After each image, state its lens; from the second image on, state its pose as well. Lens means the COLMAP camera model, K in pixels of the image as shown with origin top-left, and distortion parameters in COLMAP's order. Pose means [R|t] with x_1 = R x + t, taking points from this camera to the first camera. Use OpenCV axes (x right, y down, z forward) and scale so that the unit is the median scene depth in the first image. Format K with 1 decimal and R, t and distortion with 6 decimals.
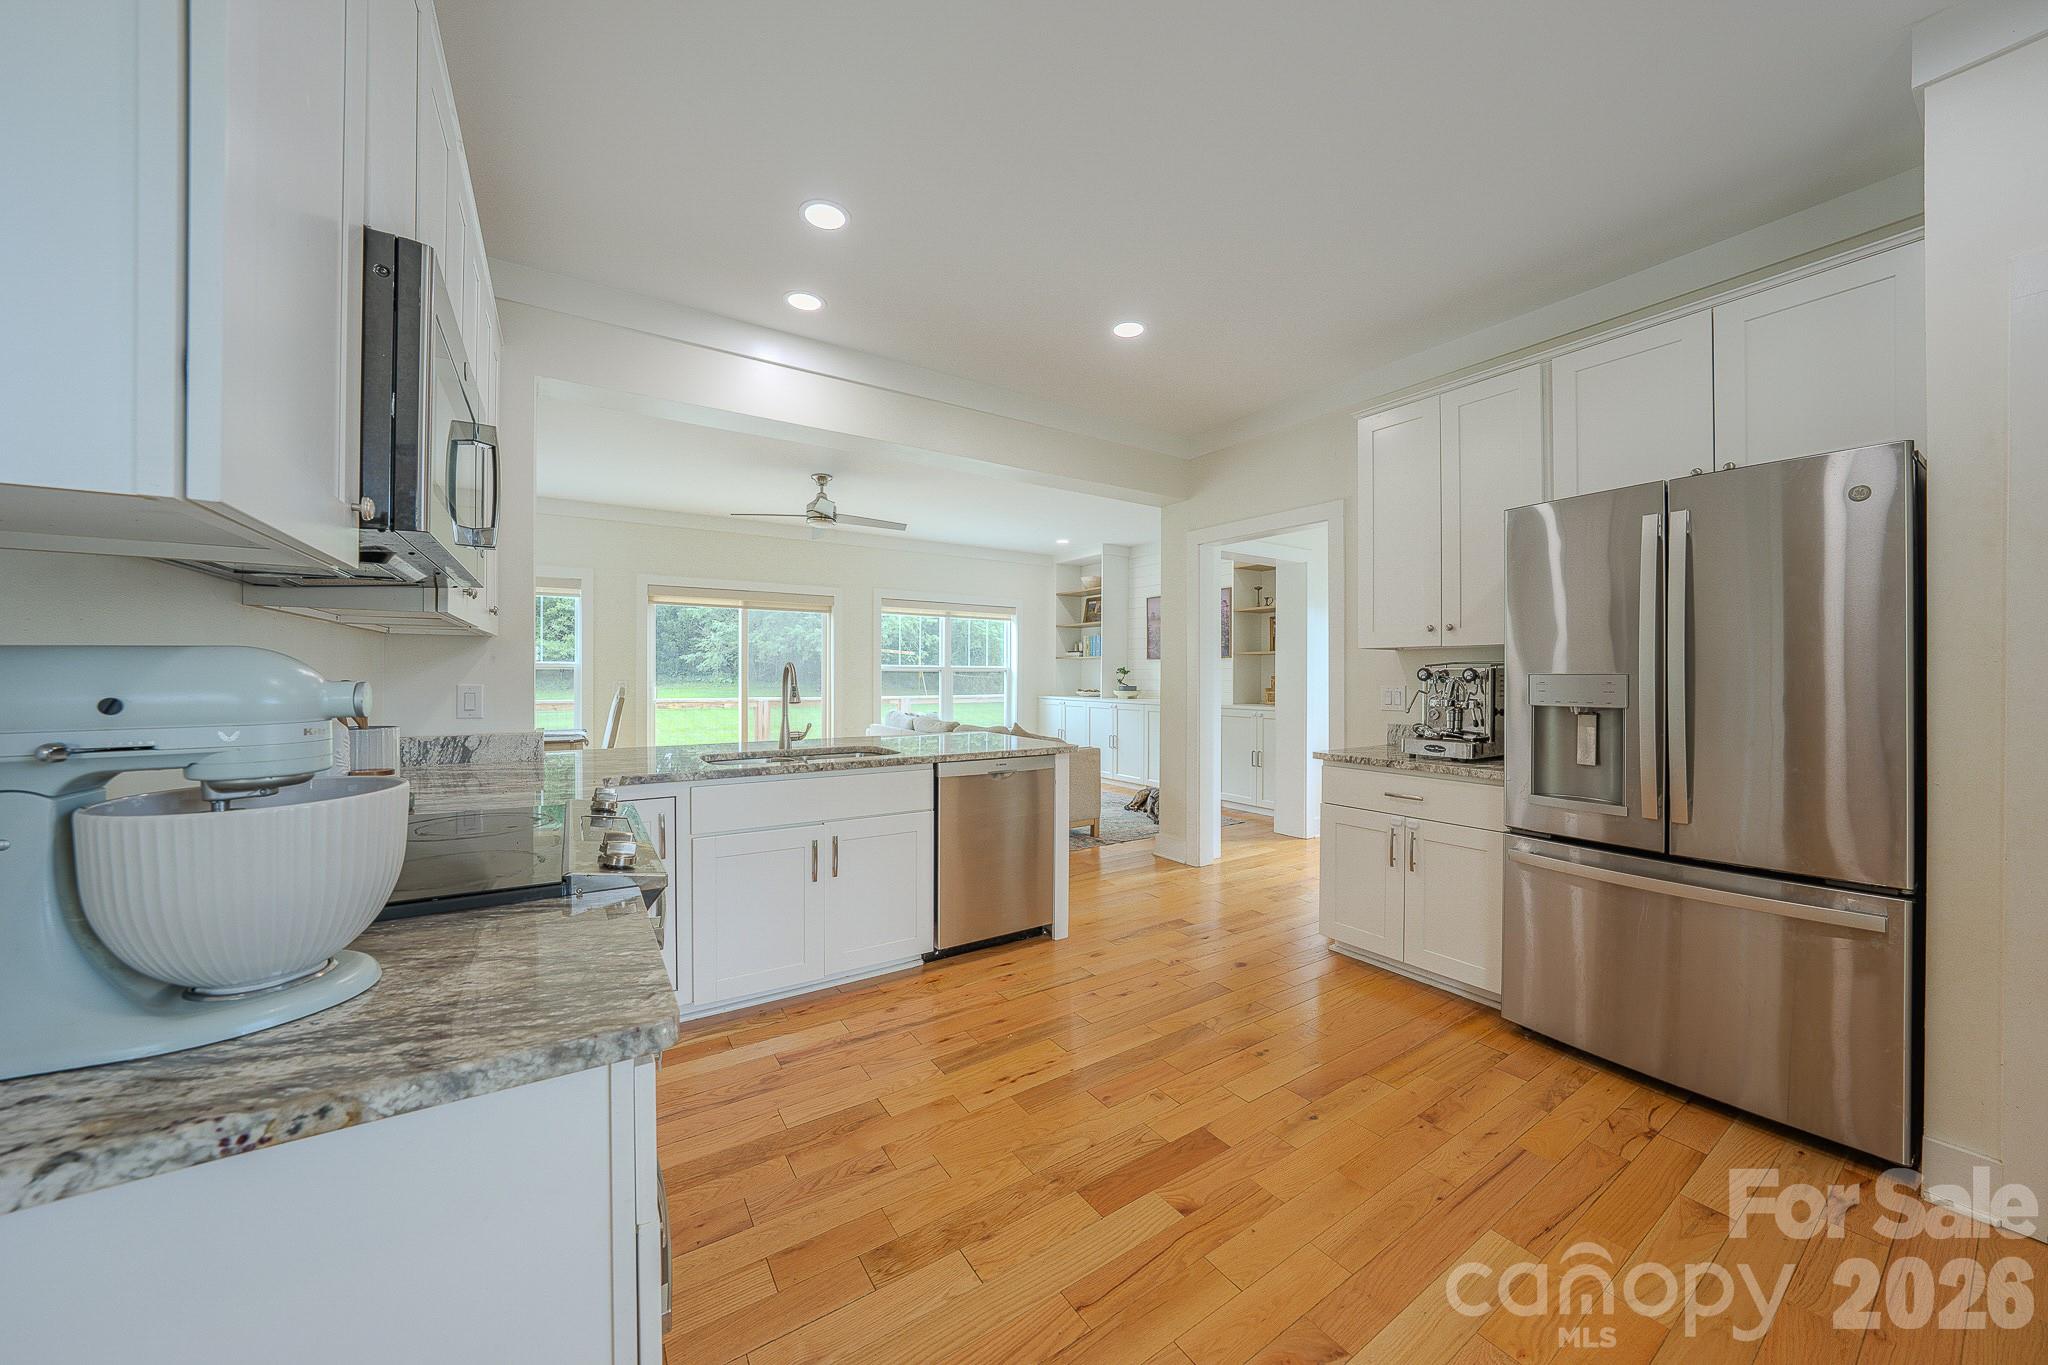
lens RADIAL K [[708.5, 0, 1031.0], [0, 708.5, 676.4], [0, 0, 1]] dist [-0.028172, 0.005657]
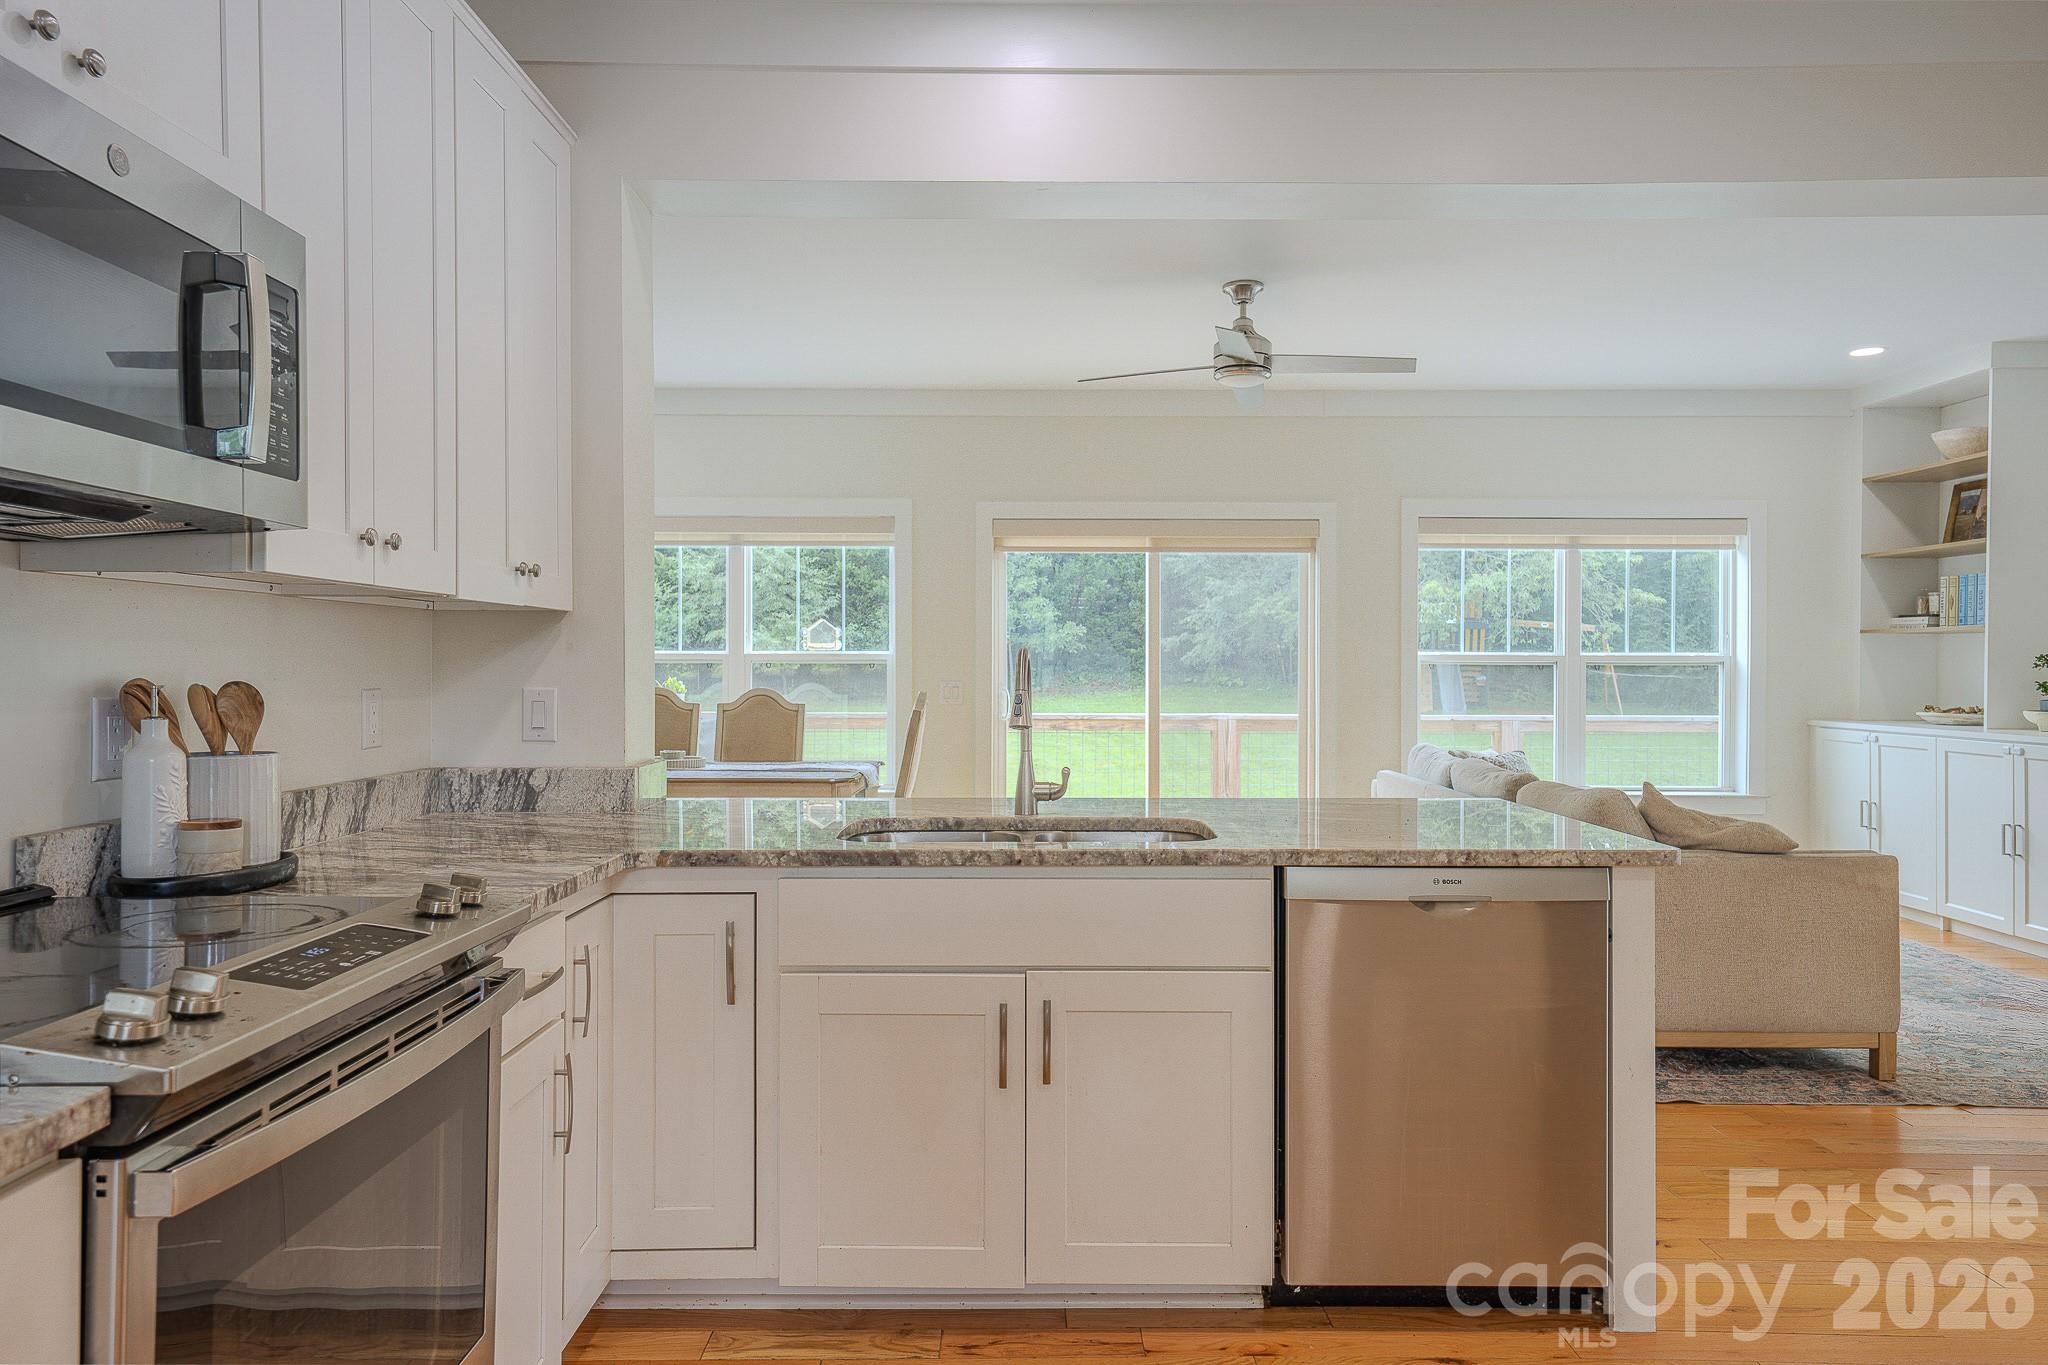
lens RADIAL K [[1321.5, 0, 1035.3], [0, 1321.5, 675.5], [0, 0, 1]] dist [0.031800, -0.000089]
pose [[0.835238, 0.000986, -0.549888, 0.109816], [-0.000649, 0.999999, 0.000807, -0.000431], [0.549888, -0.000317, 0.835238, 0.111272]]
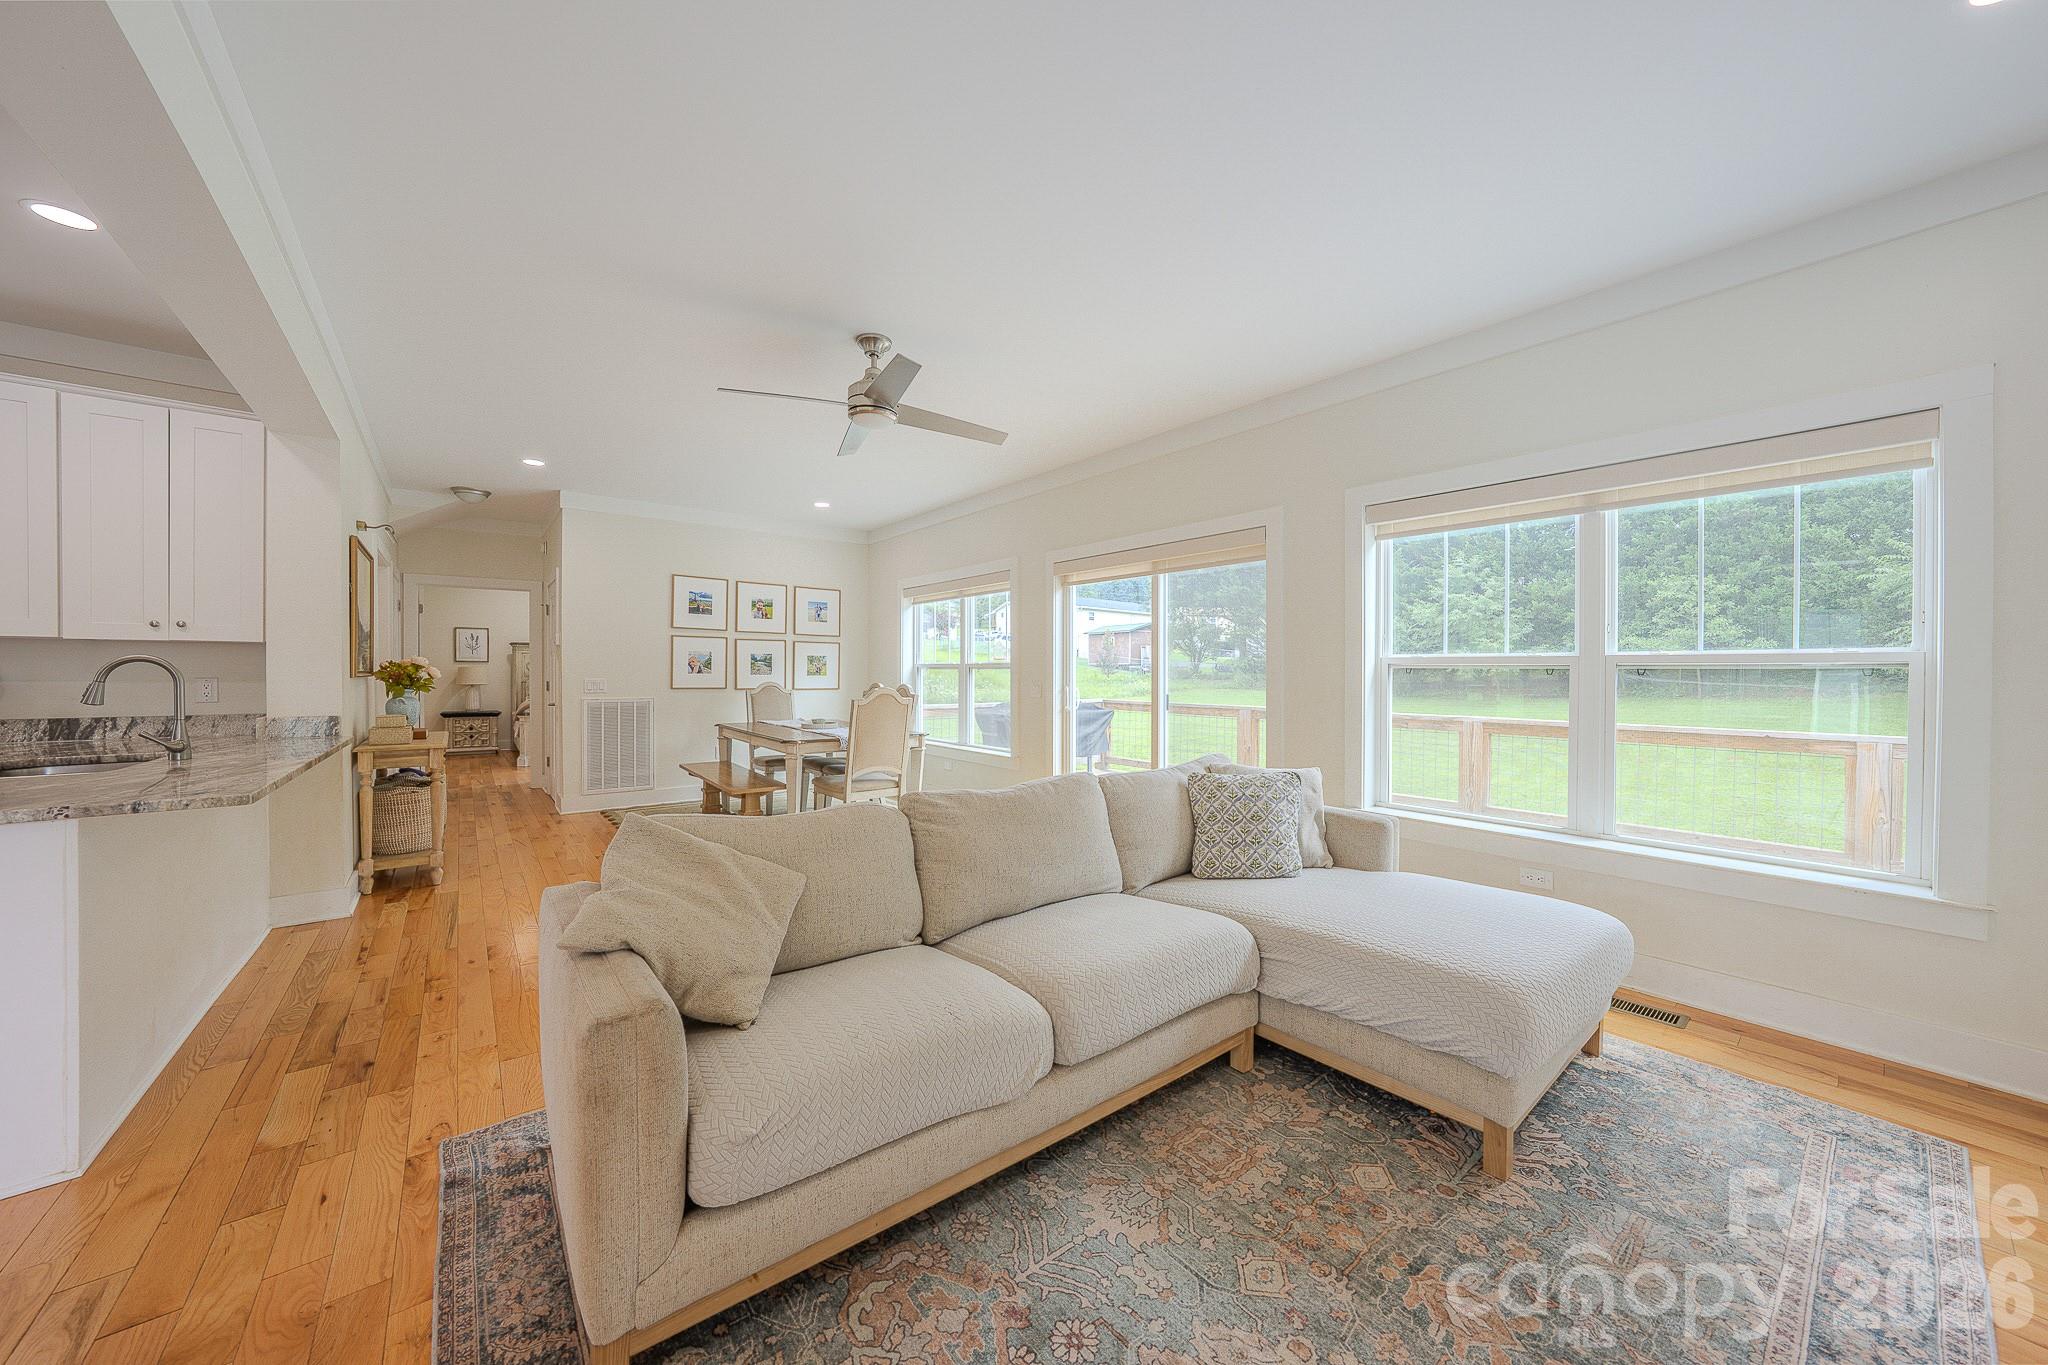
lens RADIAL K [[708.5, 0, 1031.0], [0, 708.5, 676.4], [0, 0, 1]] dist [-0.028172, 0.005657]
pose [[0.099164, 0.002501, -0.995068, 0.303317], [-0.008091, 0.999966, 0.001707, -0.002131], [0.995038, 0.007882, 0.099181, 1.061472]]
